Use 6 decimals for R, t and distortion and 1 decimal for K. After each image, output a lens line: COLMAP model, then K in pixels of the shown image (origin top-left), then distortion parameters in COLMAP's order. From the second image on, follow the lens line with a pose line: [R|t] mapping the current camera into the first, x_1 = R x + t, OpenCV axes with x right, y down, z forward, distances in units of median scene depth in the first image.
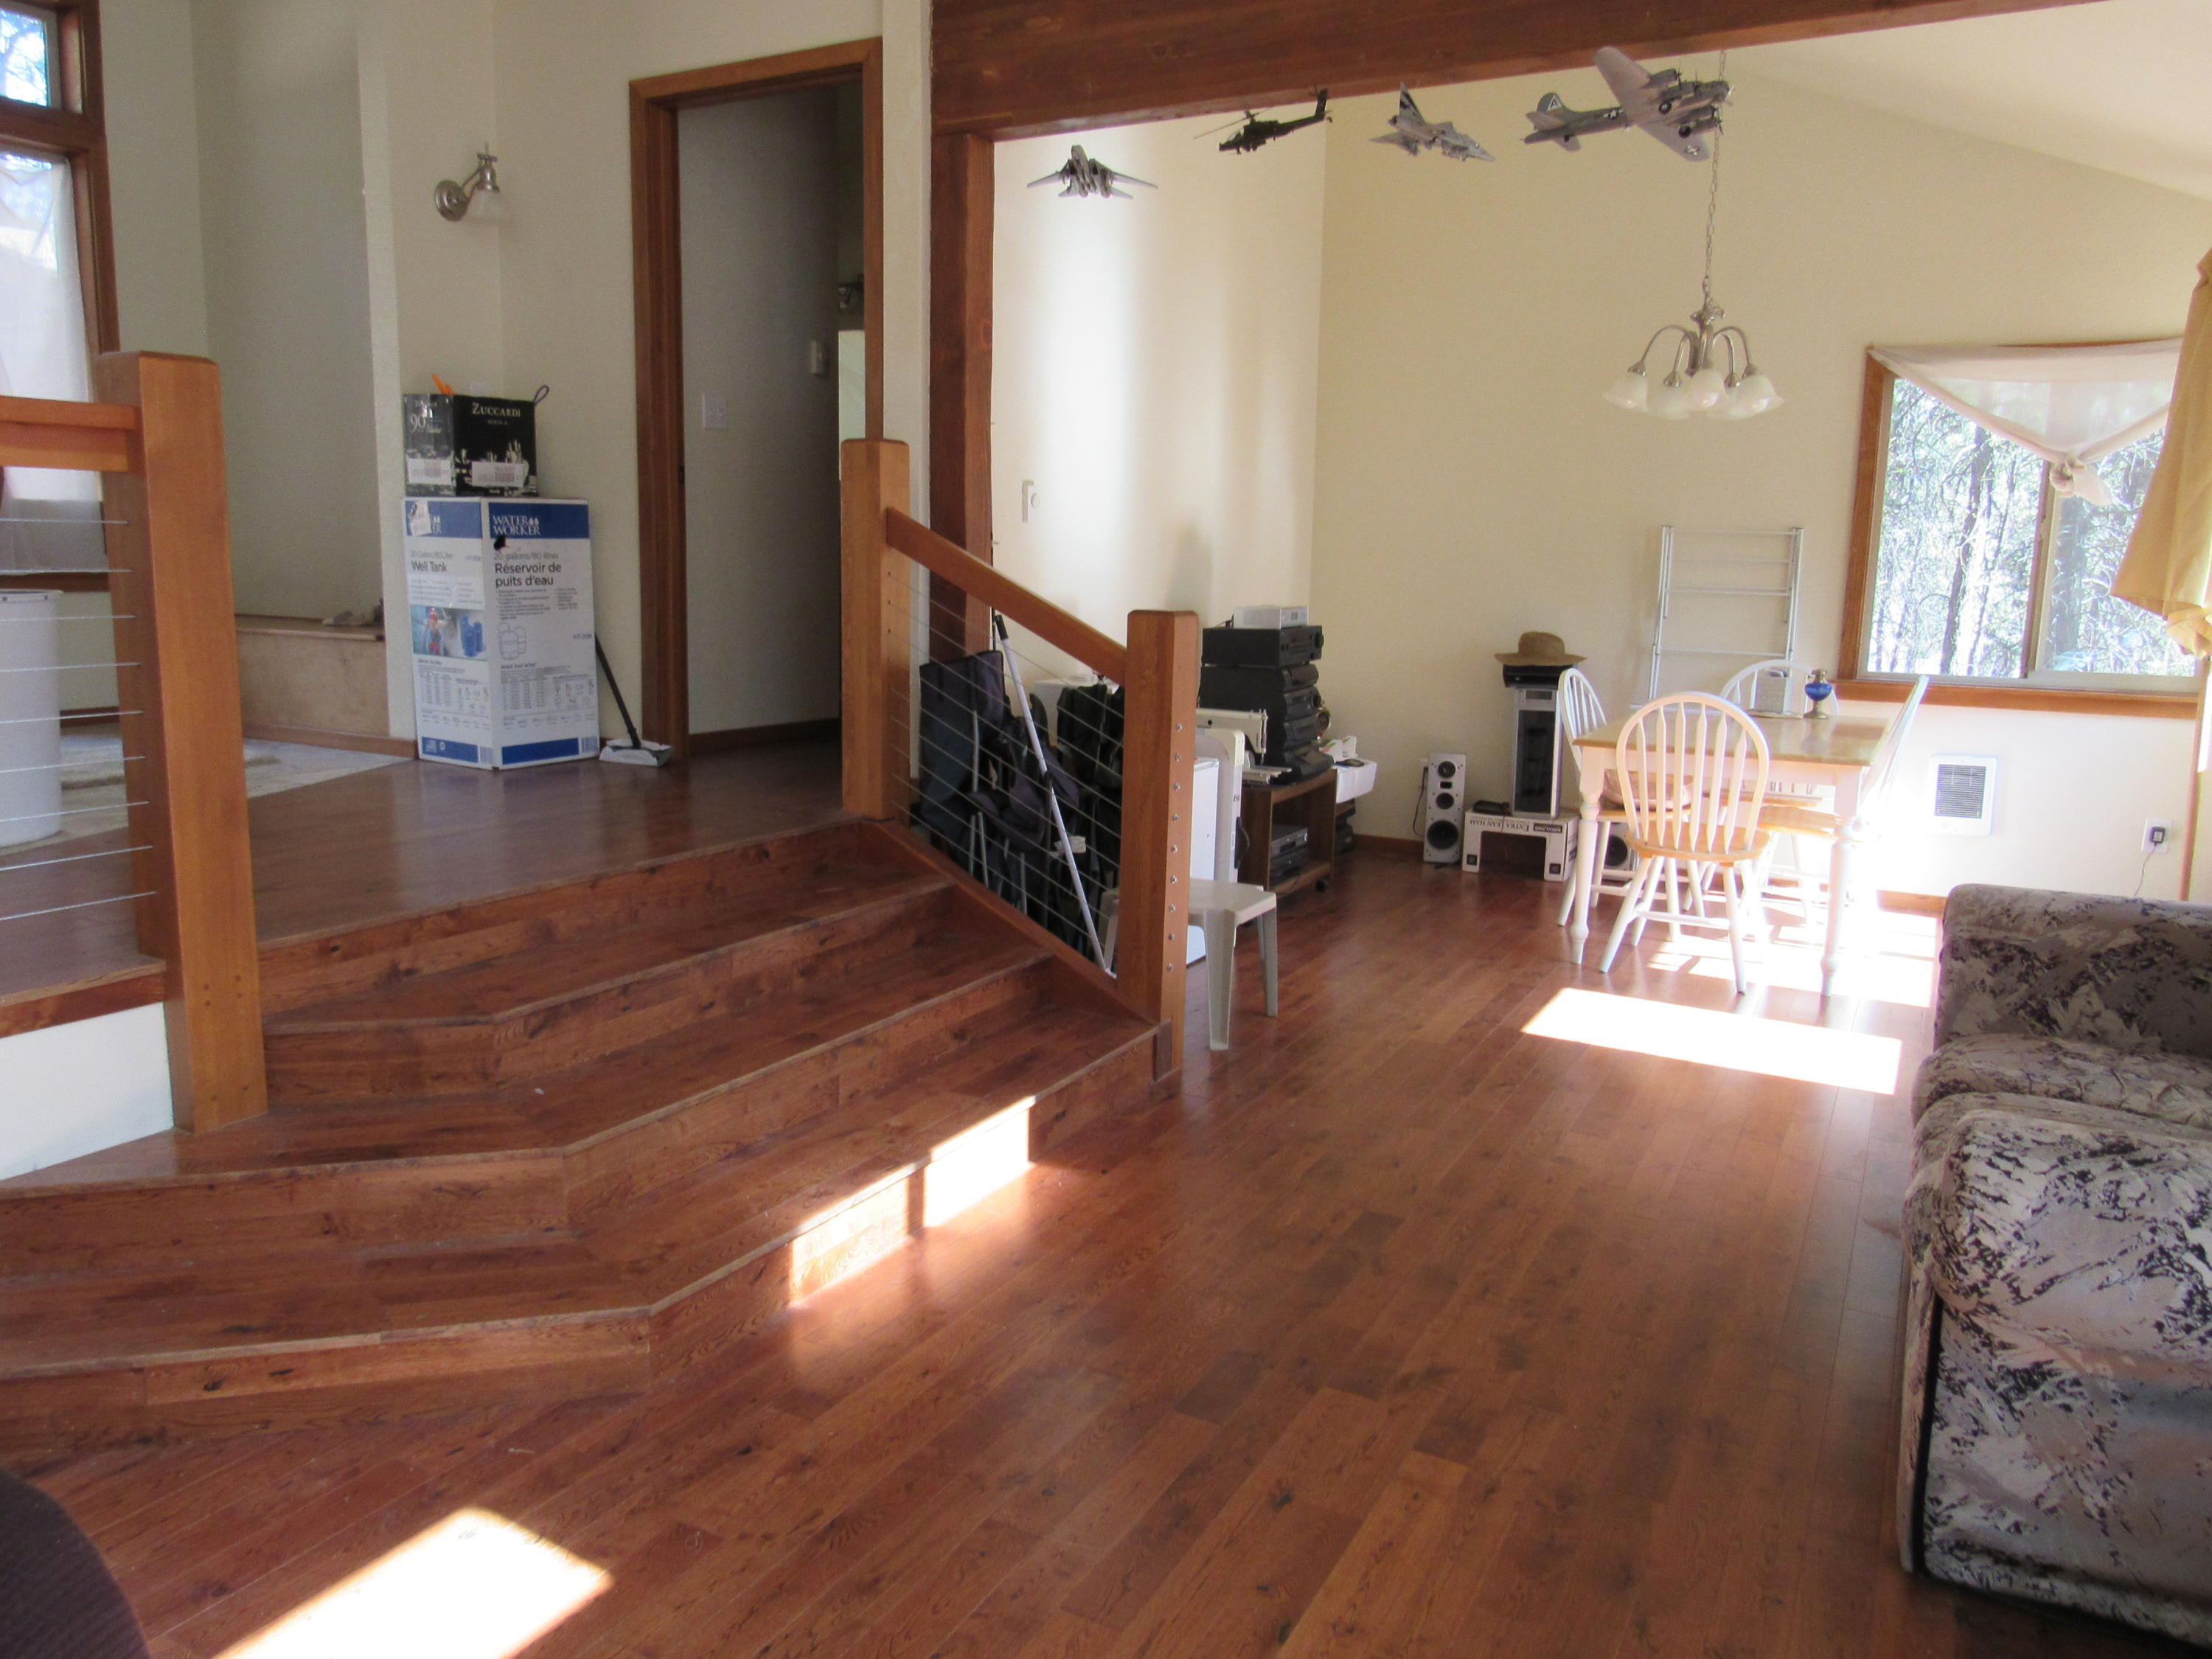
lens RADIAL K [[1562.9, 0, 1106.0], [0, 1562.9, 829.5], [0, 0, 1]] dist [-0.026299, 0.006190]
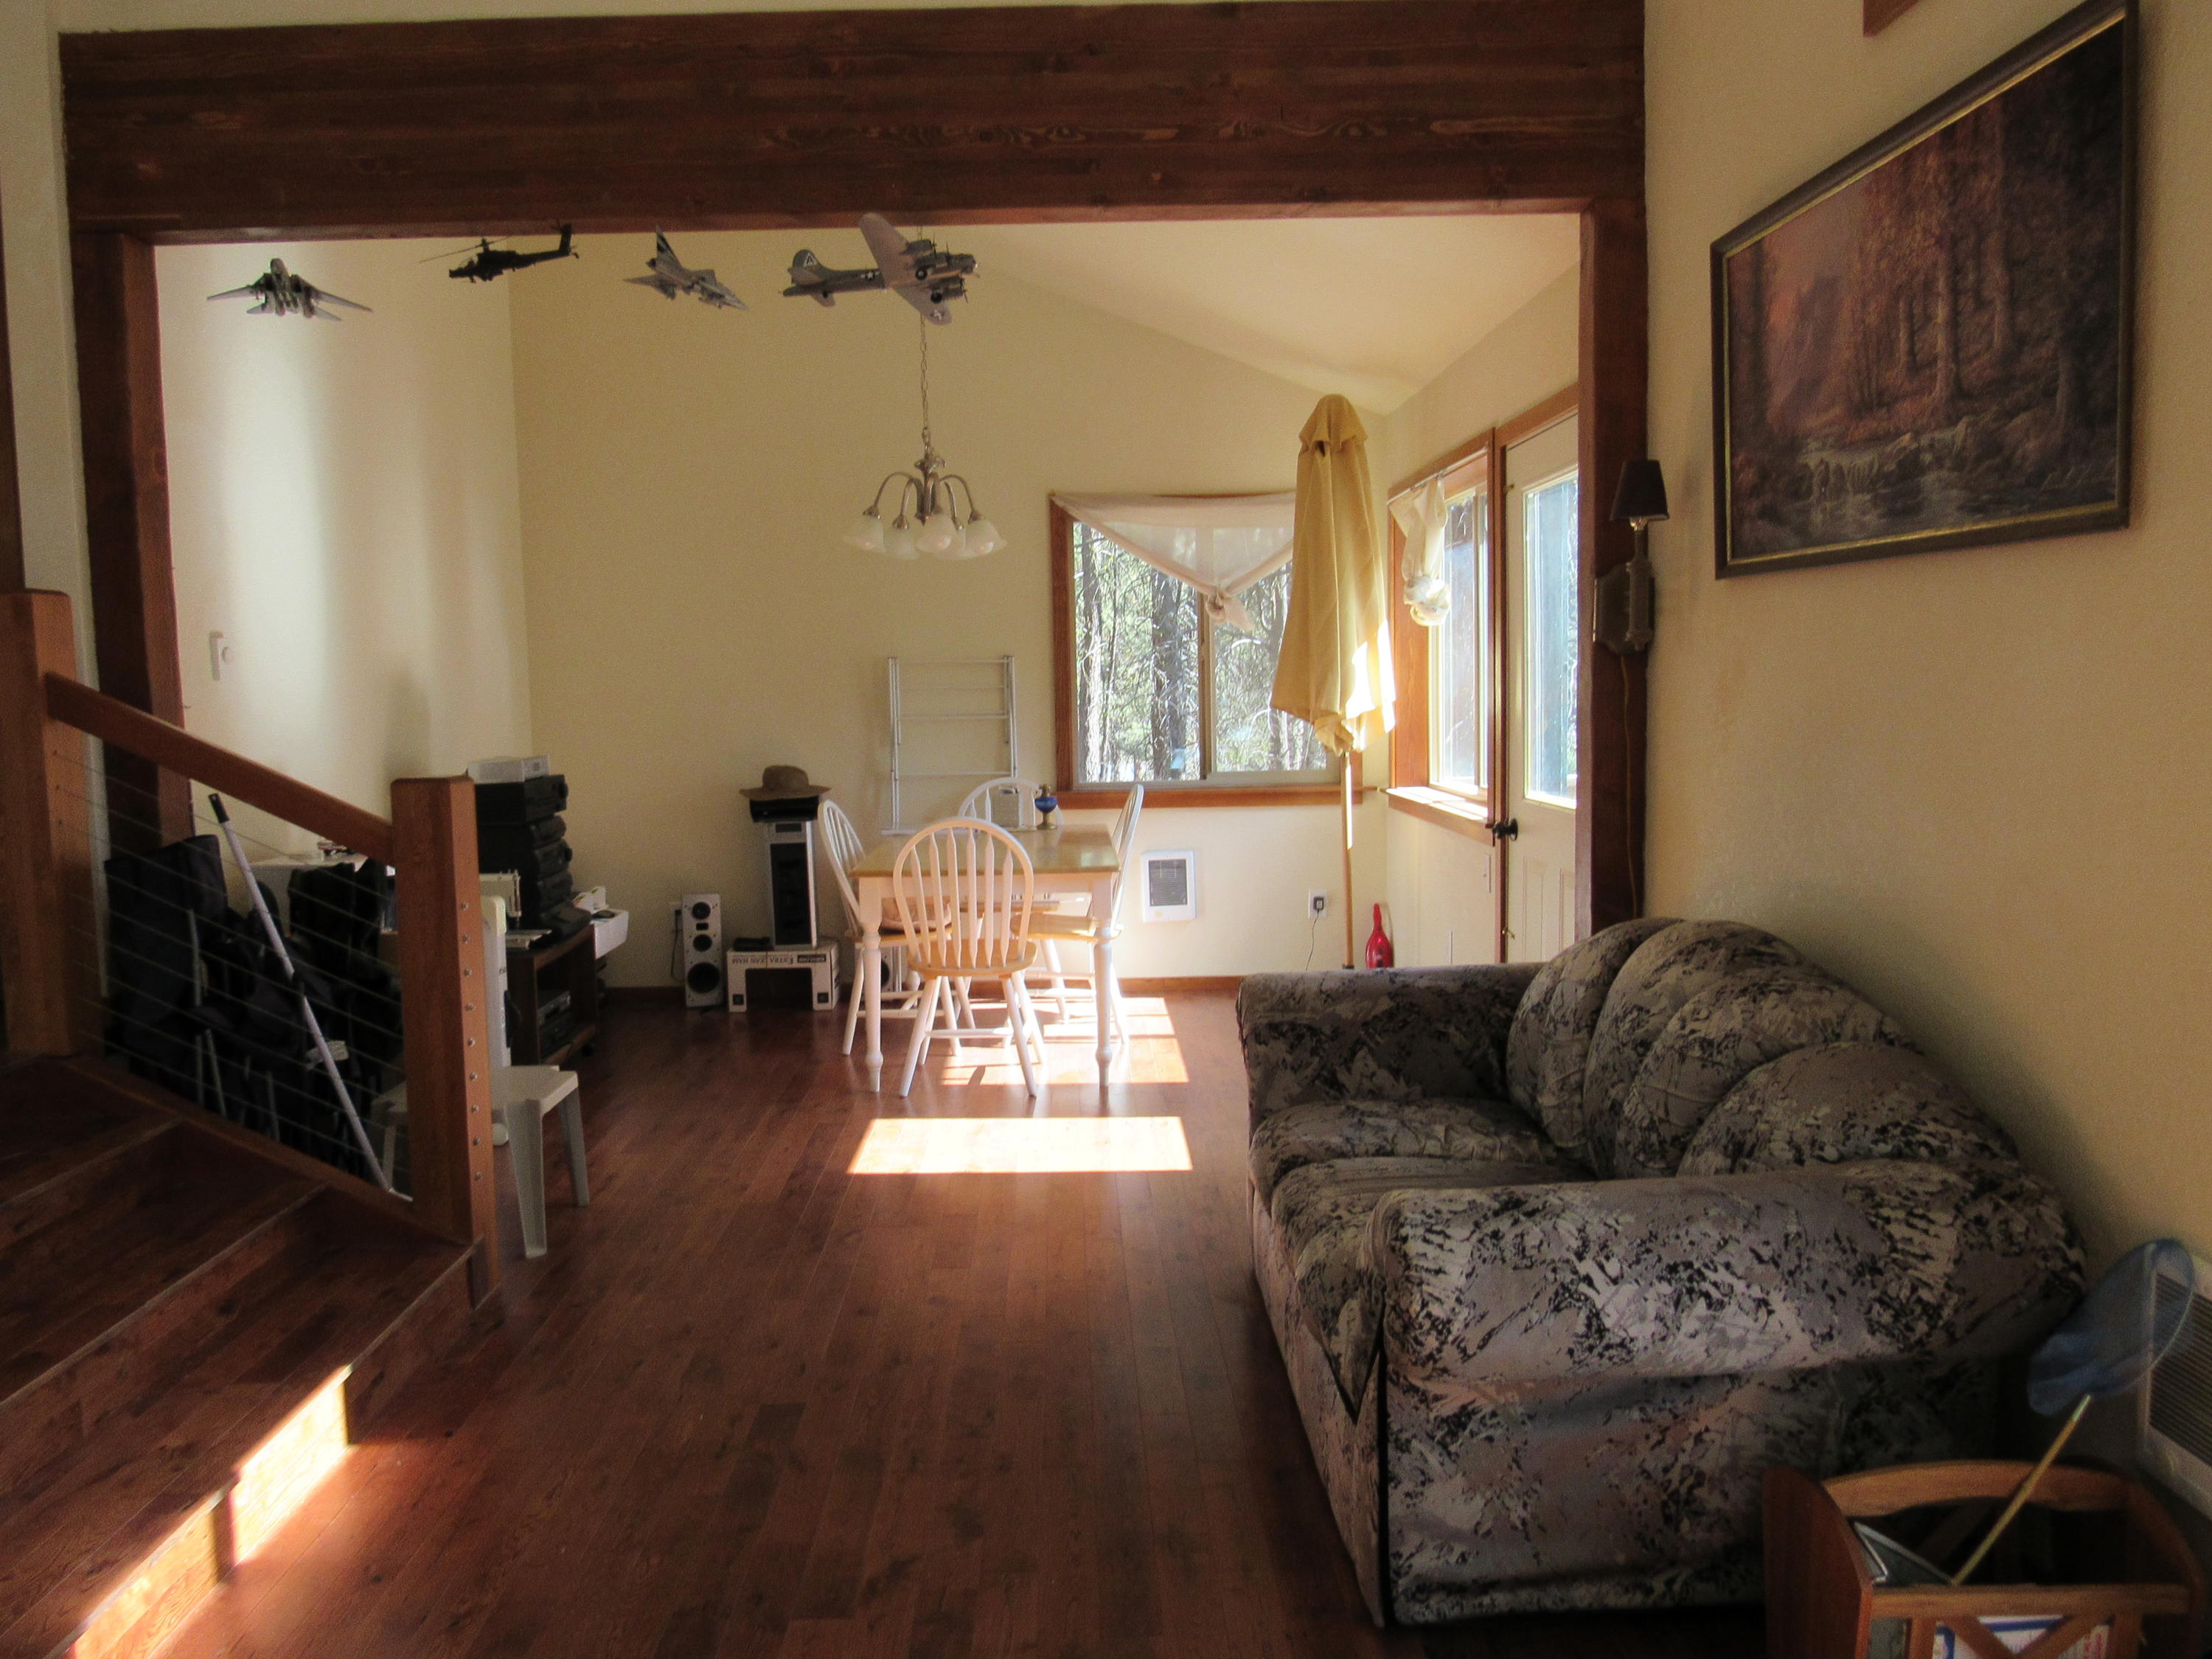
lens RADIAL K [[1550.2, 0, 1039.1], [0, 1550.2, 822.4], [0, 0, 1]] dist [-0.040793, 0.010045]
pose [[0.867713, -0.081703, 0.490304, -0.094037], [0.119544, 0.991749, -0.046299, -0.031988], [-0.482476, 0.098787, 0.870321, 0.071729]]
